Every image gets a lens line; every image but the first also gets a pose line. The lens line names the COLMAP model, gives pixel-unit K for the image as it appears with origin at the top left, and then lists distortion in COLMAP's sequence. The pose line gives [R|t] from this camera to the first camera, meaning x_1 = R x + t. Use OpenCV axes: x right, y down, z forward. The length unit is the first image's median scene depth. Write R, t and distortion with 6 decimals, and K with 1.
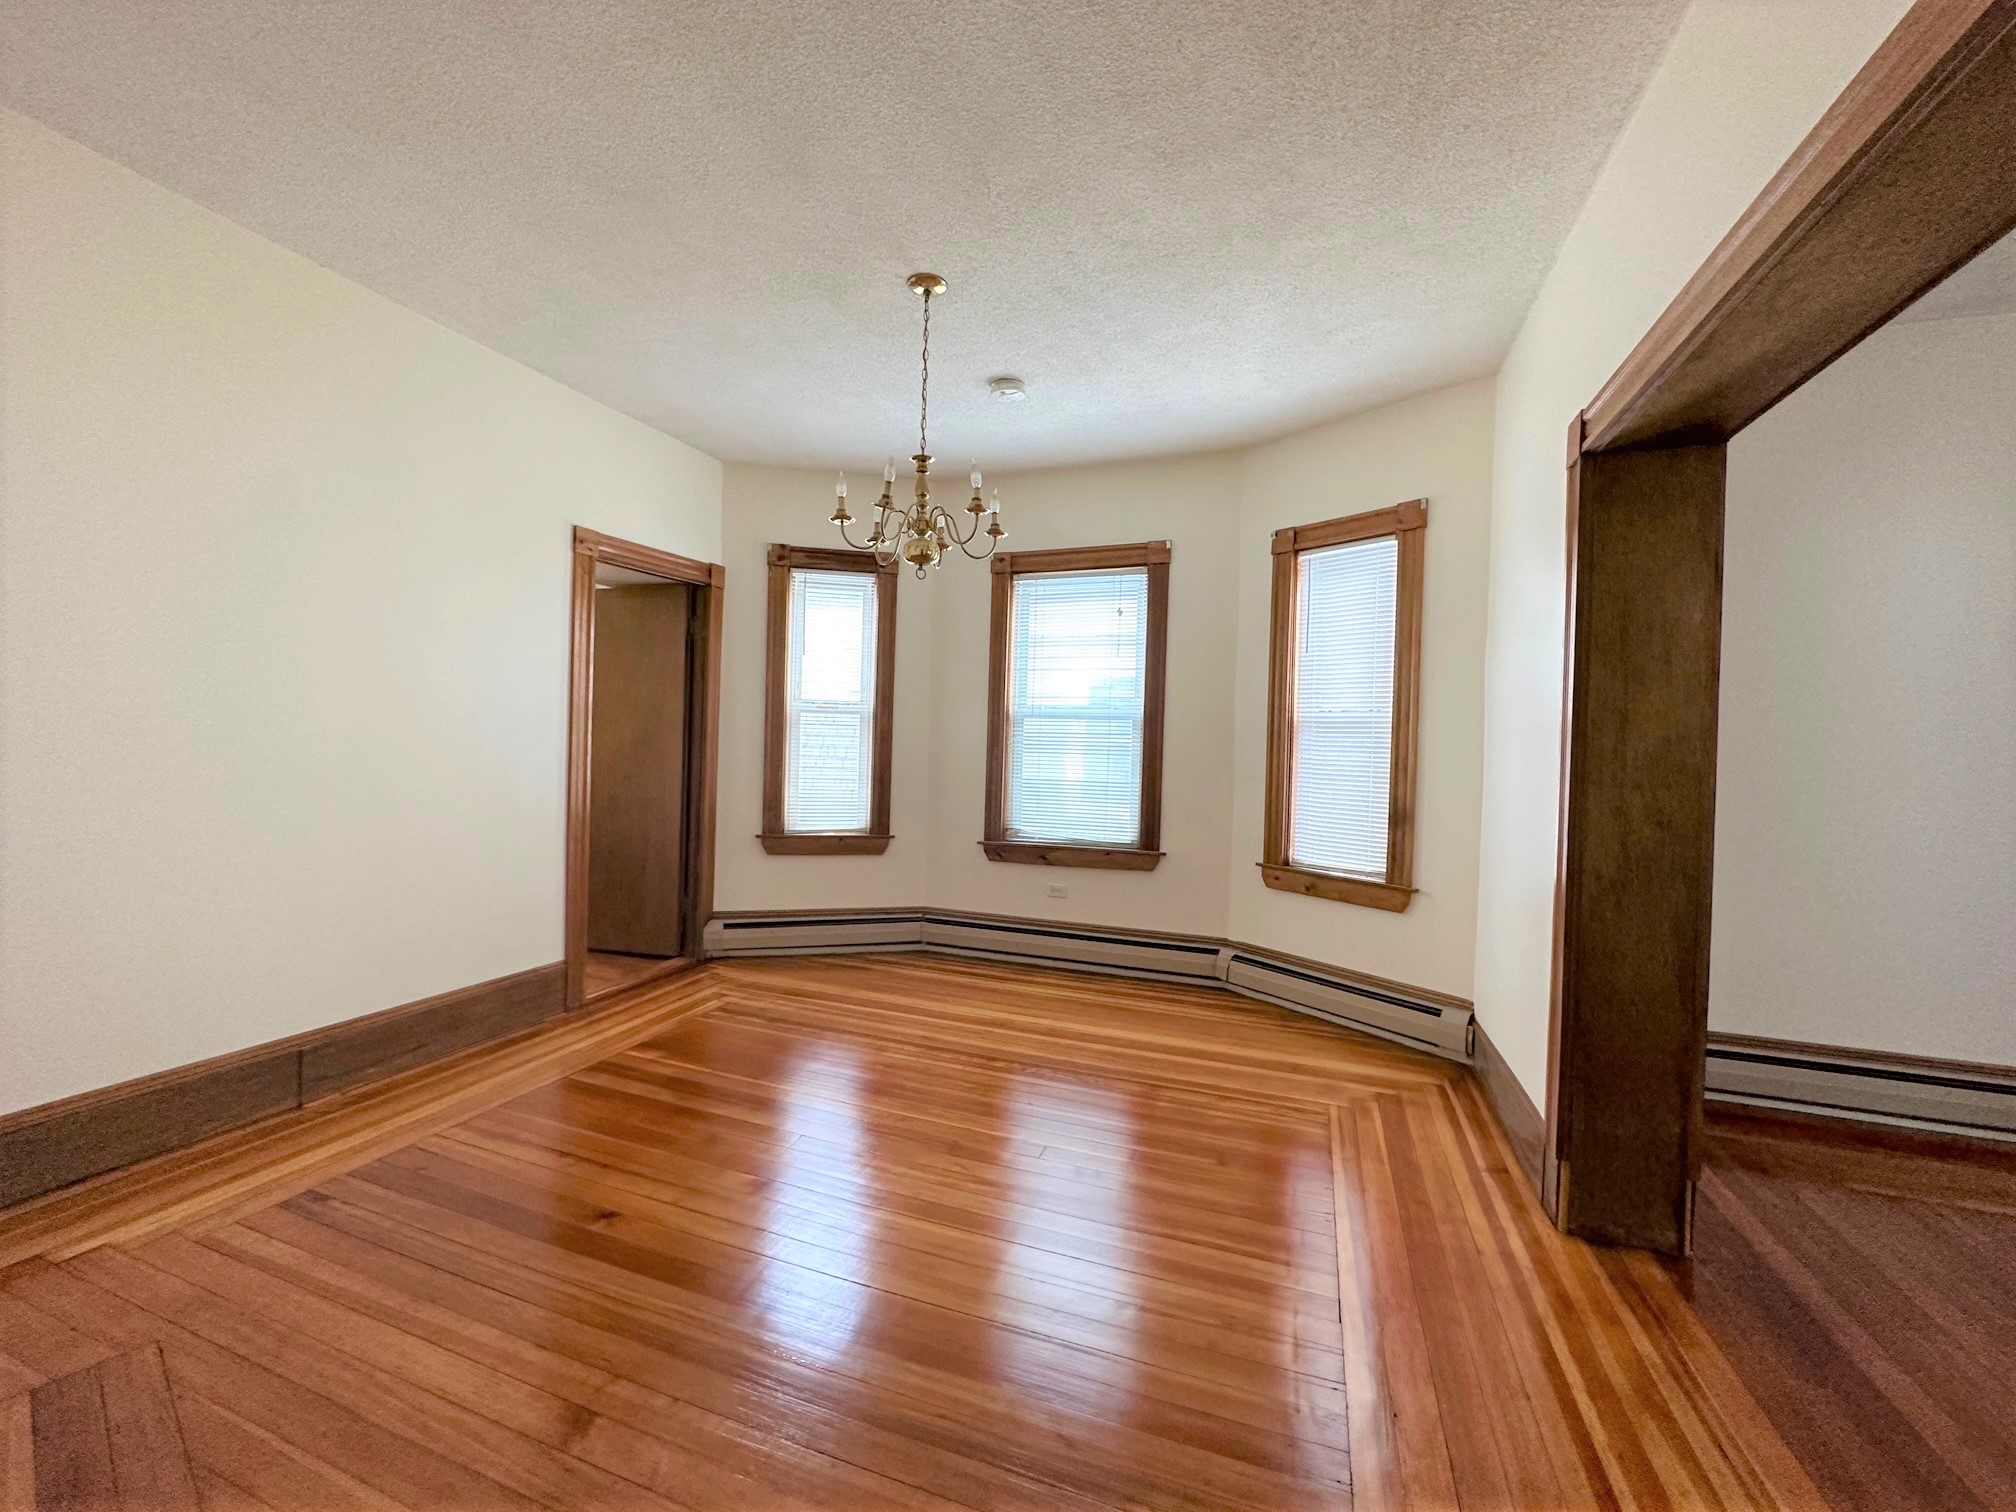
lens RADIAL K [[801.3, 0, 1007.9], [0, 801.3, 753.2], [0, 0, 1]] dist [-0.004210, 0.000248]
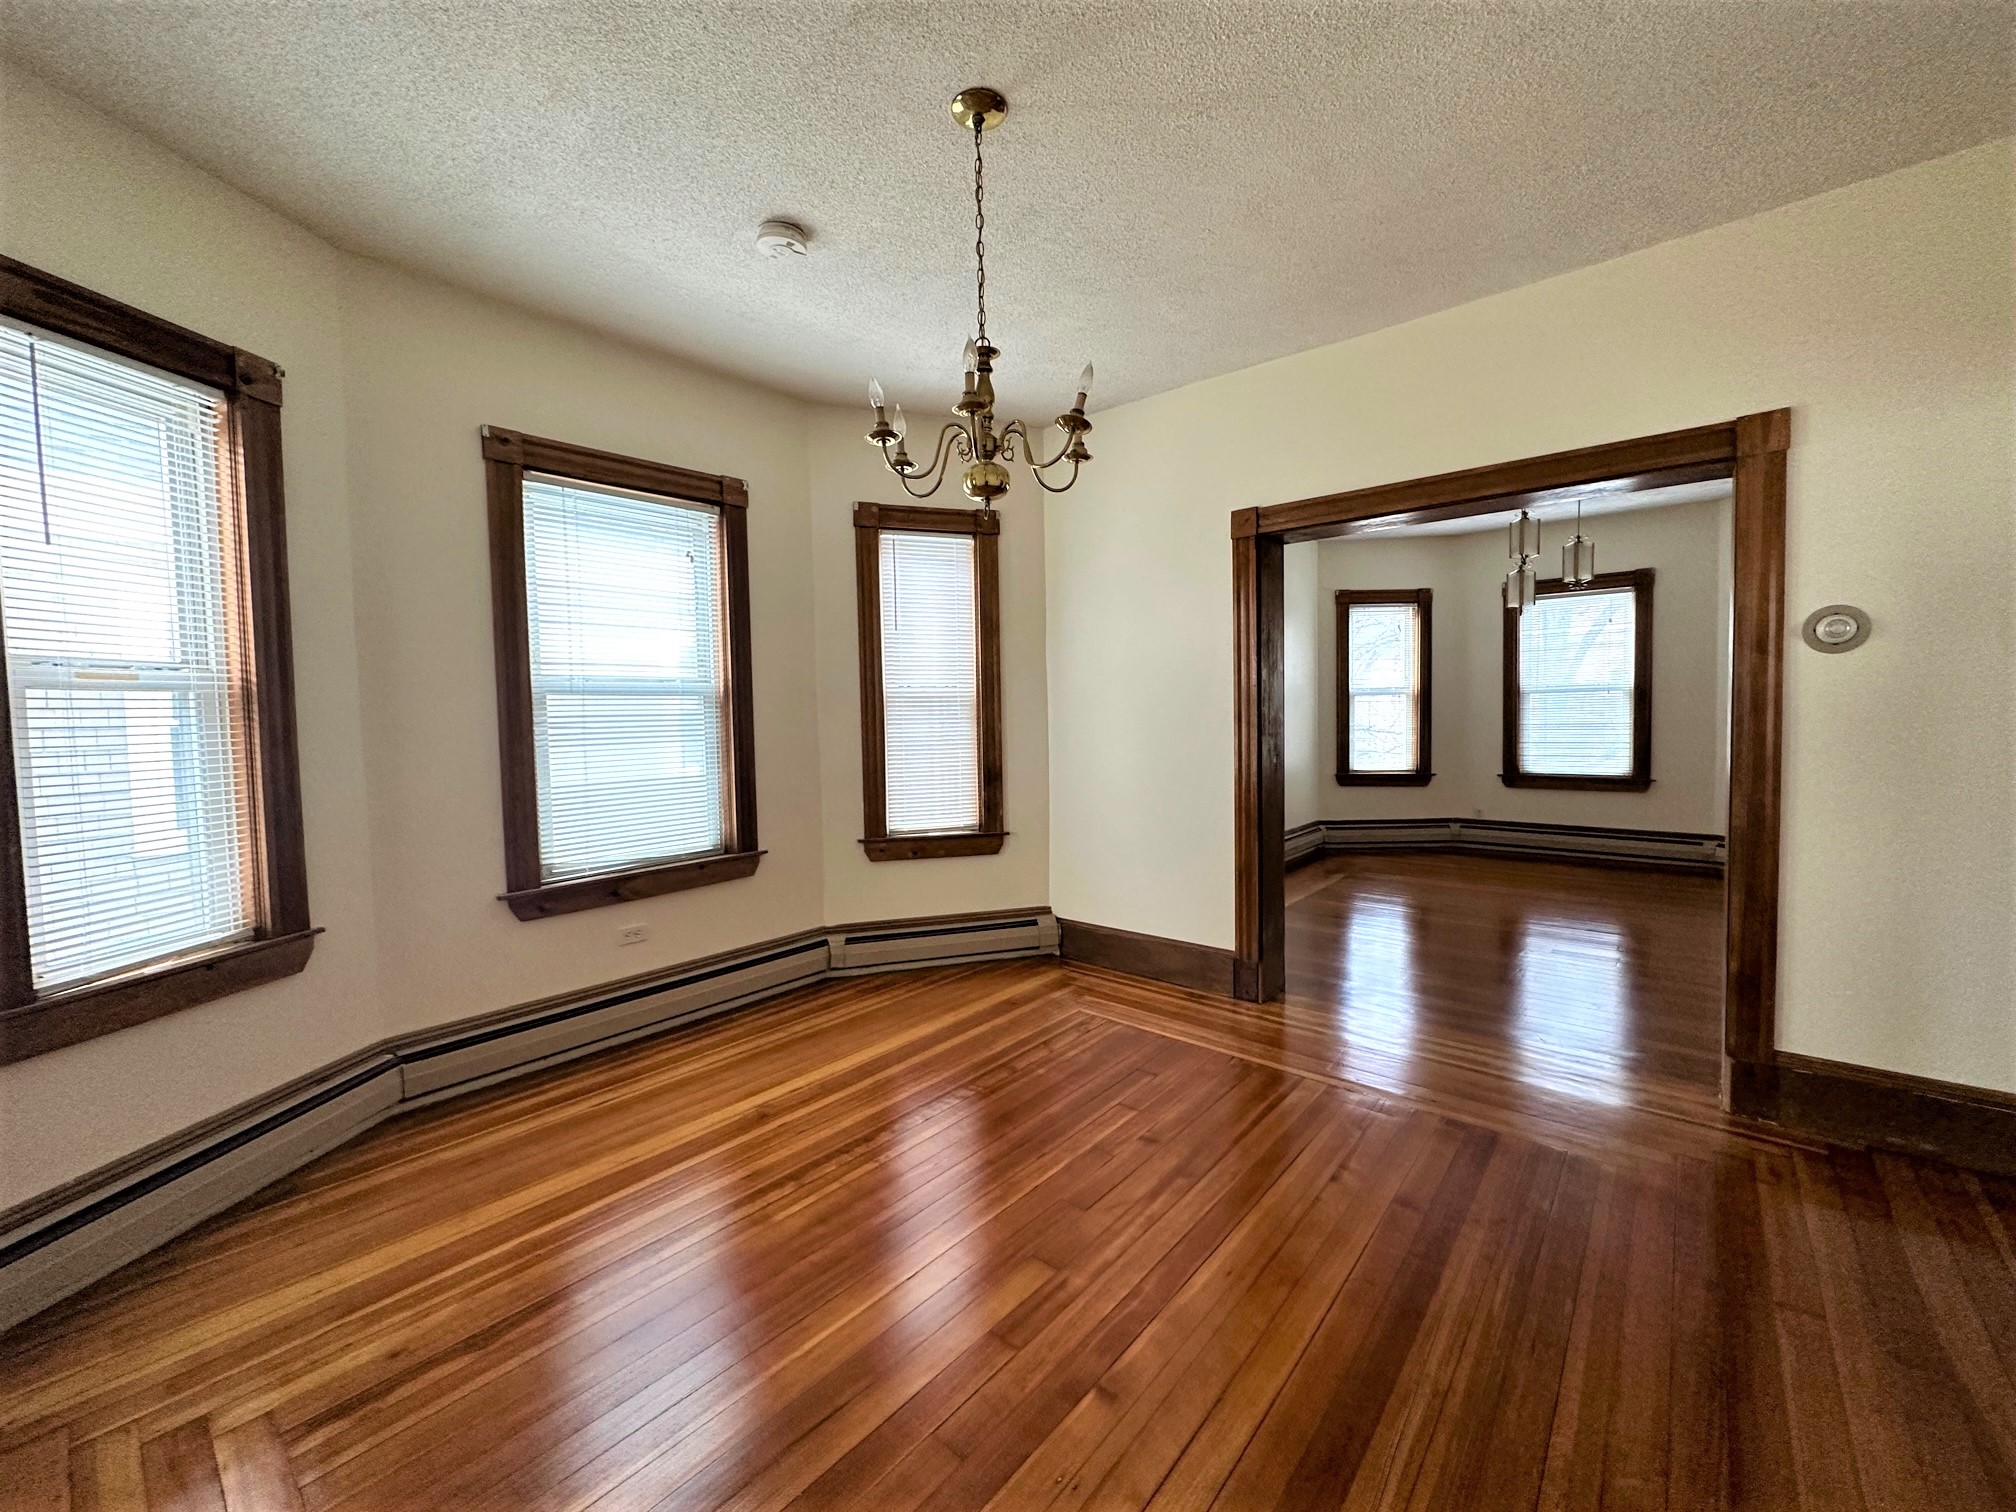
lens RADIAL K [[801.3, 0, 1007.9], [0, 801.3, 753.2], [0, 0, 1]] dist [-0.004210, 0.000248]
pose [[0.345943, -0.081611, 0.934699, -0.530971], [0.036006, 0.996631, 0.073693, -0.035514], [-0.937564, 0.008161, 0.347716, 0.473524]]
